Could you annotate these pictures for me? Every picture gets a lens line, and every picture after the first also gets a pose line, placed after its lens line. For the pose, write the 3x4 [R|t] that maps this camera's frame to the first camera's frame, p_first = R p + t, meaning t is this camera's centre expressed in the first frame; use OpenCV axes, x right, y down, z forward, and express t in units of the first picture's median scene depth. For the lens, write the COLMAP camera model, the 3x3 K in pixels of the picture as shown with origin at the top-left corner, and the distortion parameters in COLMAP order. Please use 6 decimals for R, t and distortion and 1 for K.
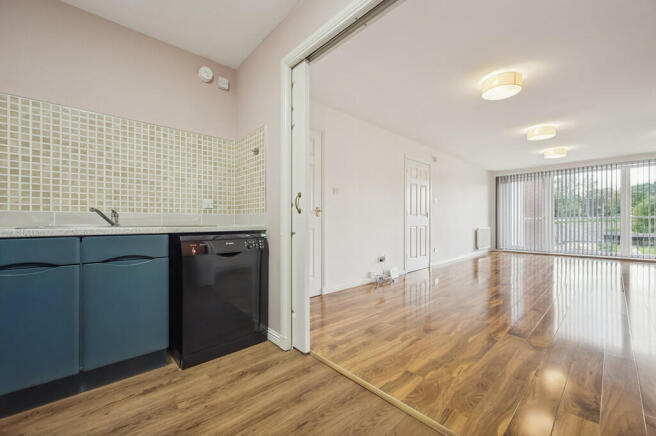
lens RADIAL K [[261.8, 0, 330.7], [0, 261.8, 220.4], [0, 0, 1]] dist [-0.001172, -0.000939]
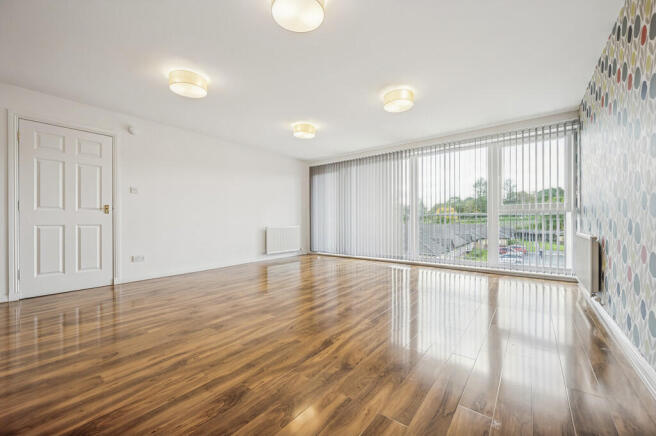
lens RADIAL K [[261.8, 0, 333.7], [0, 261.8, 221.7], [0, 0, 1]] dist [-0.001172, -0.000939]
pose [[0.985276, -0.003191, 0.170940, 2.163138], [0.002701, 0.999992, 0.003098, 0.025432], [-0.170949, -0.002591, 0.985277, 0.623398]]
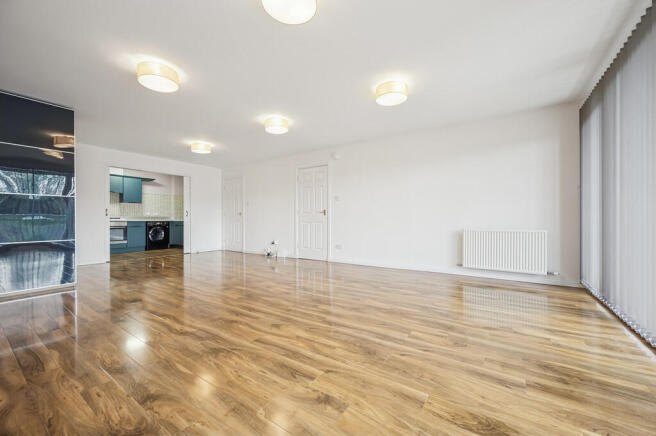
lens RADIAL K [[261.8, 0, 324.7], [0, 261.8, 220.1], [0, 0, 1]] dist [-0.001172, -0.000939]
pose [[0.199496, 0.001247, -0.979898, 3.638885], [0.001268, 0.999998, 0.001531, 0.020298], [0.979898, -0.001548, 0.199494, 2.043411]]
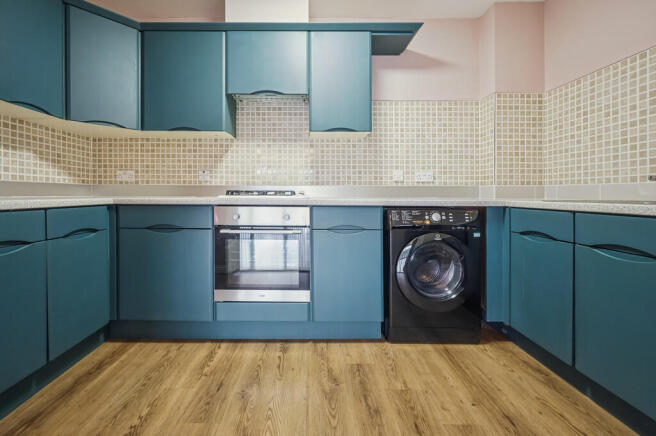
lens RADIAL K [[278.9, 0, 305.9], [0, 278.9, 196.4], [0, 0, 1]] dist [-0.000964, -0.001492]
pose [[-0.688452, 0.004682, -0.725267, 0.235667], [-0.001238, 0.999970, 0.007631, 0.003368], [0.725281, 0.006151, -0.688426, 0.696366]]
